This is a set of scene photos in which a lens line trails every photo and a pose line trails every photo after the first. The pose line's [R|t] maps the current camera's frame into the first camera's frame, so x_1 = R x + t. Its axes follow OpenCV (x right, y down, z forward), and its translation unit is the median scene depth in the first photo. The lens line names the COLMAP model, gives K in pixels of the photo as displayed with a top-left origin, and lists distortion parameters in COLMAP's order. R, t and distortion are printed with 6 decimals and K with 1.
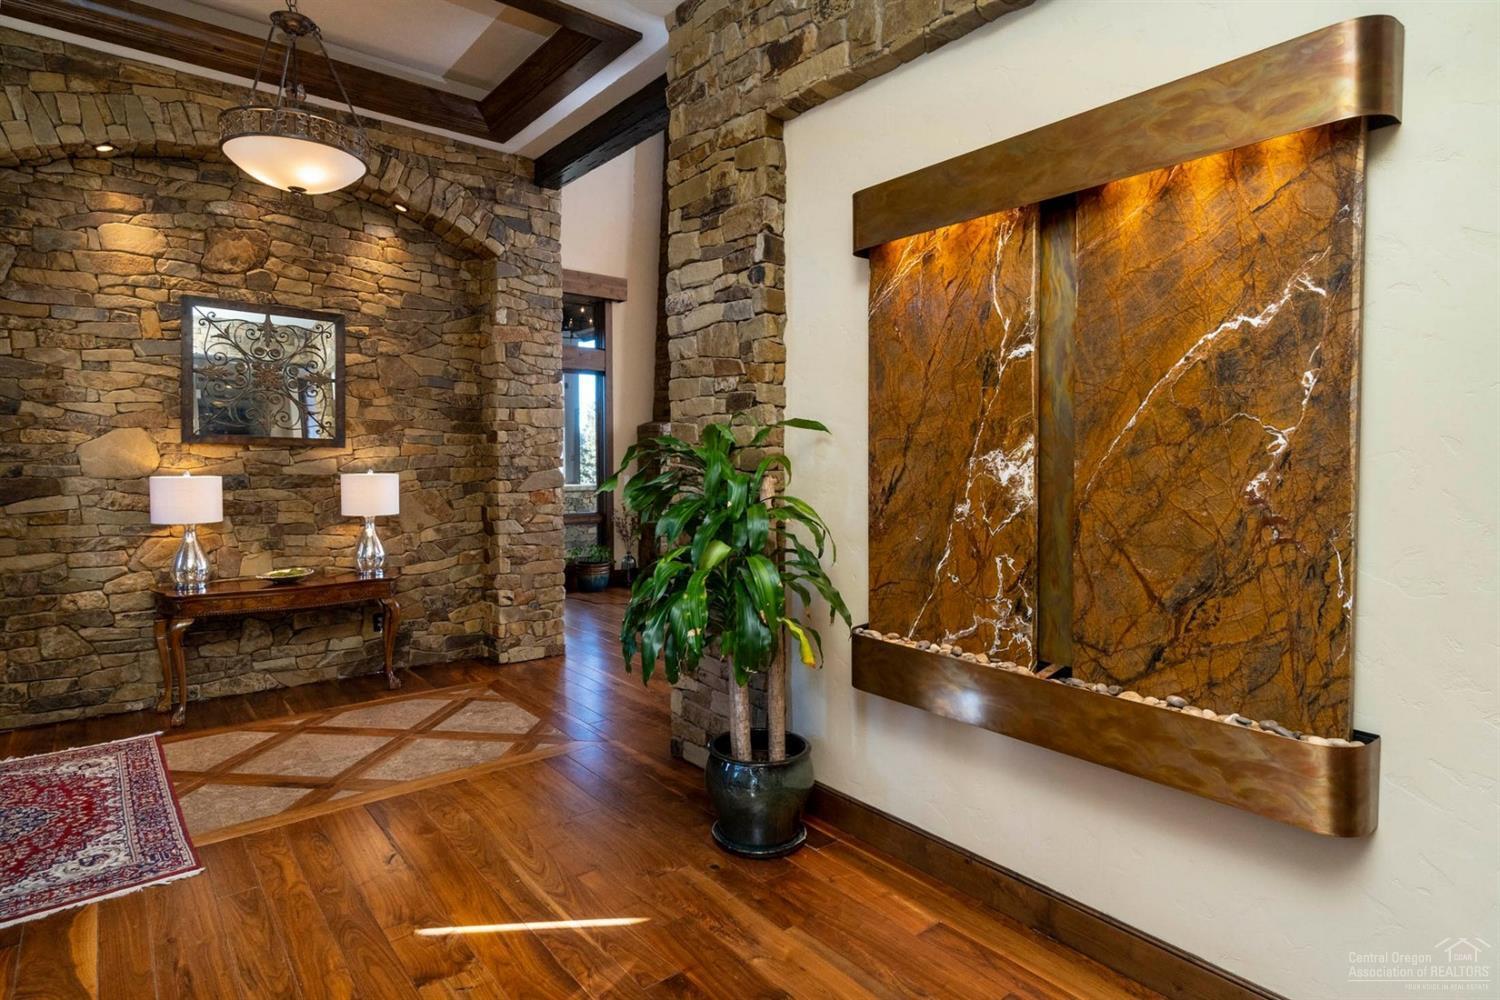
lens RADIAL K [[798.5, 0, 746.8], [0, 798.5, 493.8], [0, 0, 1]] dist [0.003289, 0.000096]
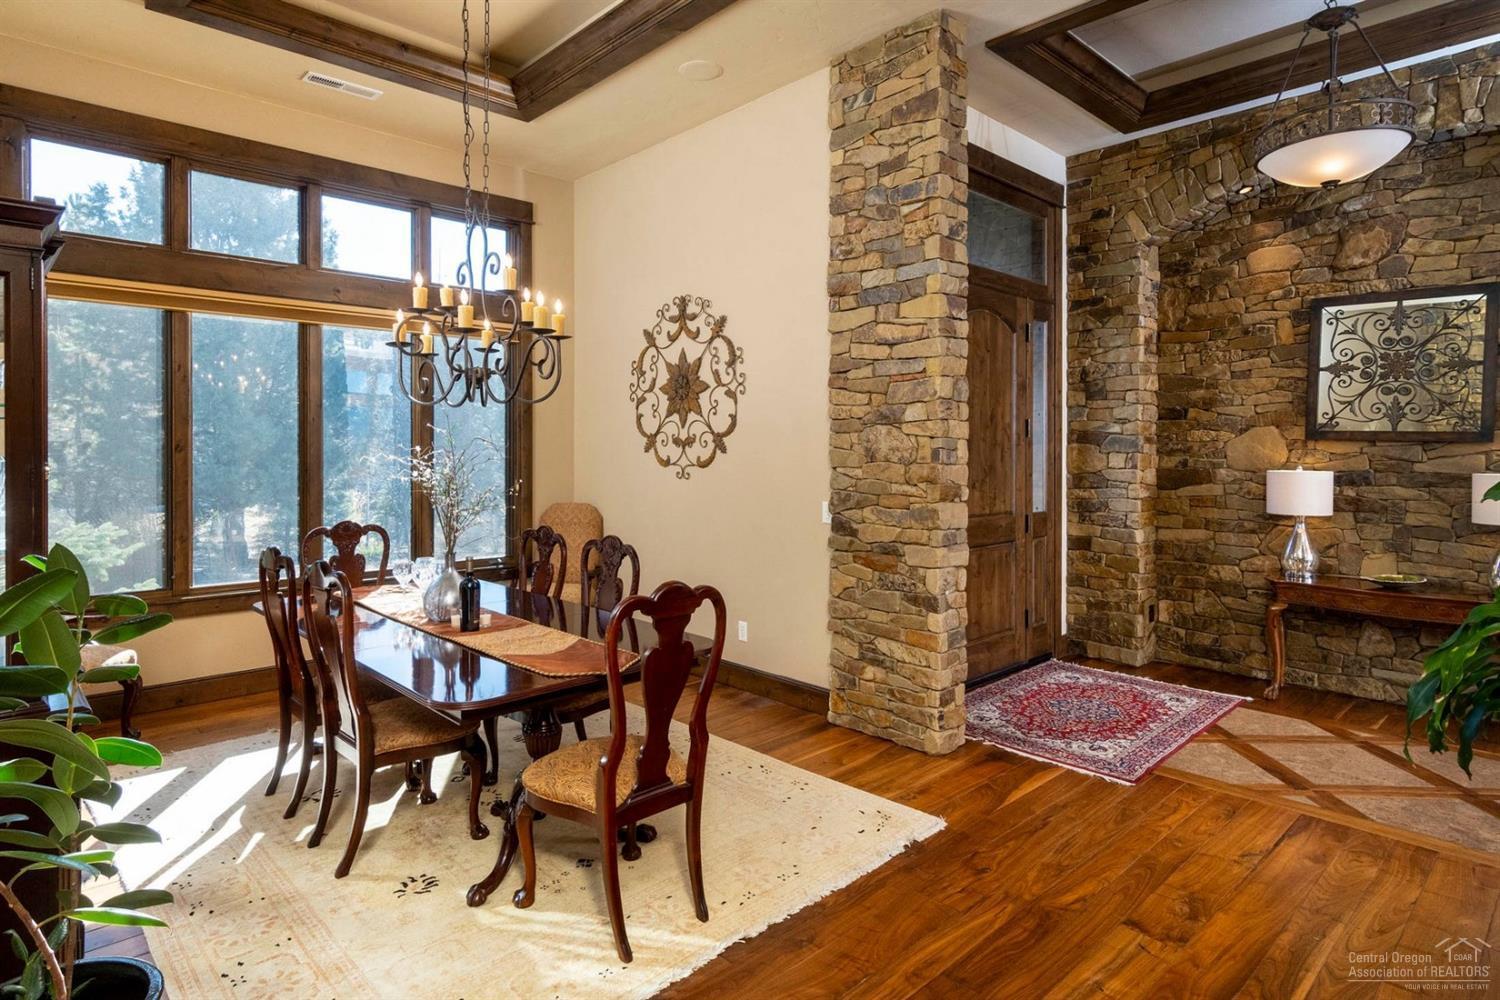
lens RADIAL K [[798.5, 0, 695.0], [0, 798.5, 455.1], [0, 0, 1]] dist [0.003289, 0.000096]
pose [[0.039373, 0.004909, -0.999213, 0.330171], [-0.047969, 0.998844, 0.003017, -0.007146], [0.998073, 0.047812, 0.039563, 0.156530]]
